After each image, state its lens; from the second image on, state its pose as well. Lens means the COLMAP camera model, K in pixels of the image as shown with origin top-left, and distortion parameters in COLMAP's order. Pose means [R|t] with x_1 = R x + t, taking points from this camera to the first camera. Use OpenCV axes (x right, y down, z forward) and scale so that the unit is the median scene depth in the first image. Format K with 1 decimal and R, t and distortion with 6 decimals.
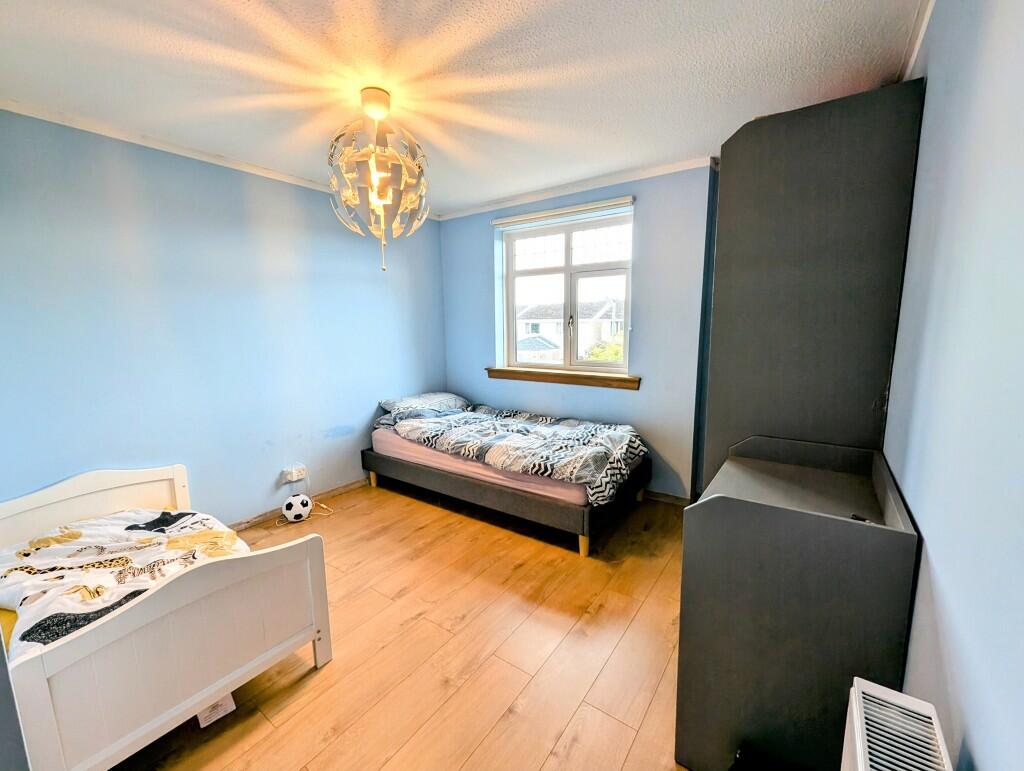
lens RADIAL K [[423.1, 0, 514.7], [0, 423.1, 387.7], [0, 0, 1]] dist [0.002946, -0.001189]
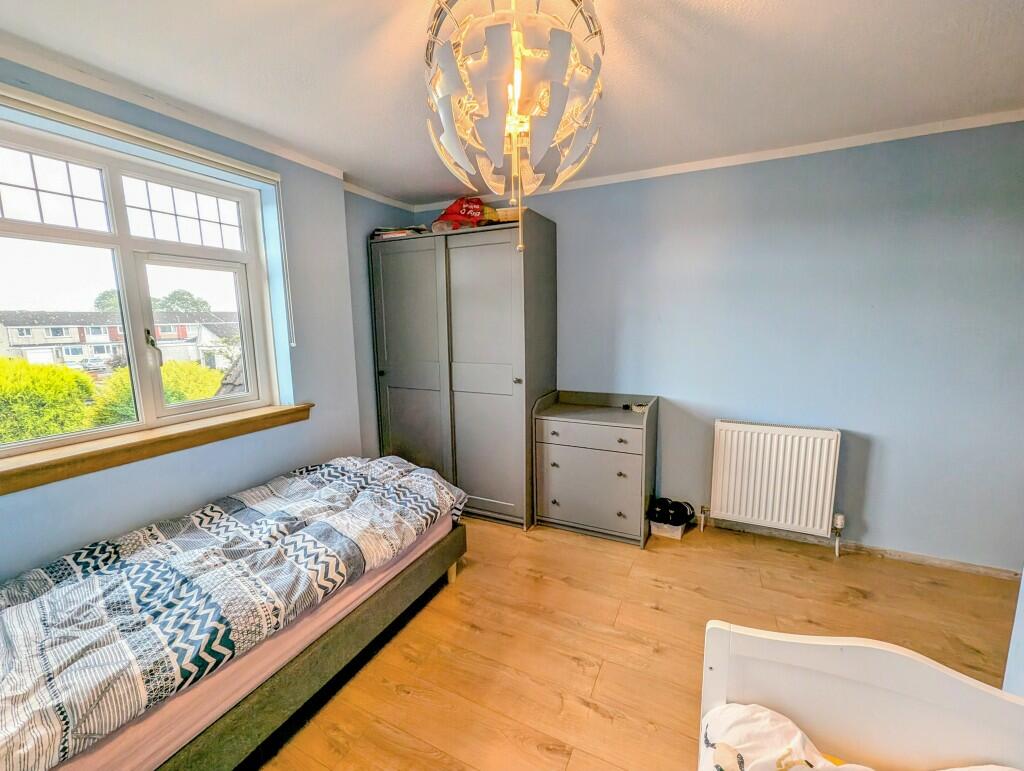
lens RADIAL K [[423.1, 0, 514.1], [0, 423.1, 385.5], [0, 0, 1]] dist [0.002946, -0.001189]
pose [[-0.173963, -0.129465, 0.976205, -0.559368], [0.163854, 0.973696, 0.158332, -0.120237], [-0.971025, 0.187499, -0.148173, 0.710426]]
